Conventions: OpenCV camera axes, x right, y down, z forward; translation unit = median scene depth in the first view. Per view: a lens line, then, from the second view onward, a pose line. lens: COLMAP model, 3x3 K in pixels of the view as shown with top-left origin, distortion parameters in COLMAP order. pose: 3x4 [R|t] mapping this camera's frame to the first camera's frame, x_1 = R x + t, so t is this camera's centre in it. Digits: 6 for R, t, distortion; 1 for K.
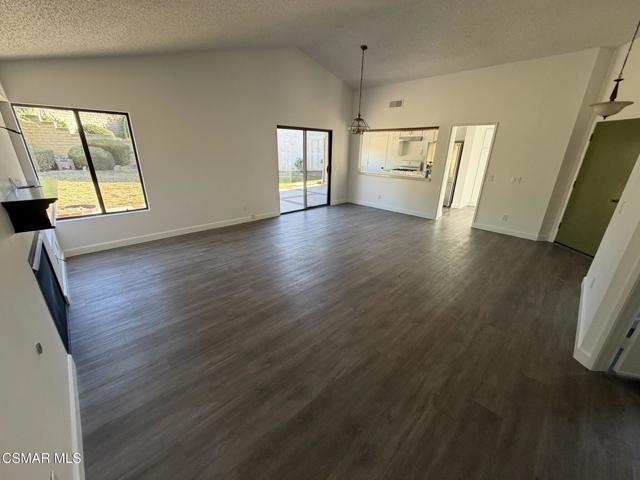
lens RADIAL K [[254.8, 0, 320.0], [0, 254.8, 240.0], [0, 0, 1]] dist [-0.000407, 0.000016]
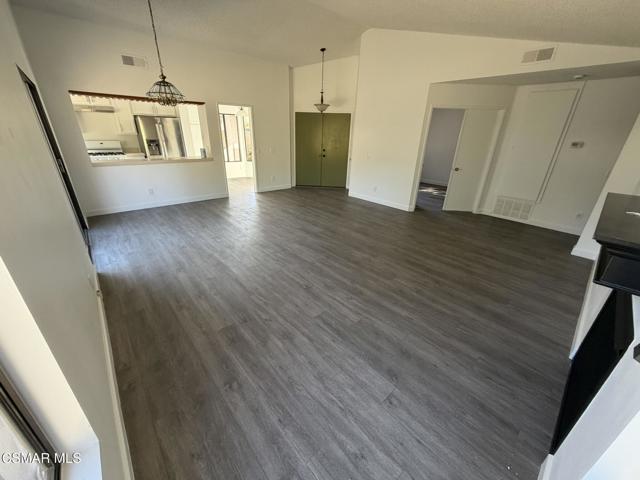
lens RADIAL K [[254.8, 0, 320.0], [0, 254.8, 240.0], [0, 0, 1]] dist [-0.000407, 0.000016]
pose [[0.039462, -0.409664, 0.911382, -0.715141], [0.315818, 0.870450, 0.377591, -0.259584], [-0.947999, 0.272930, 0.163729, 0.677277]]
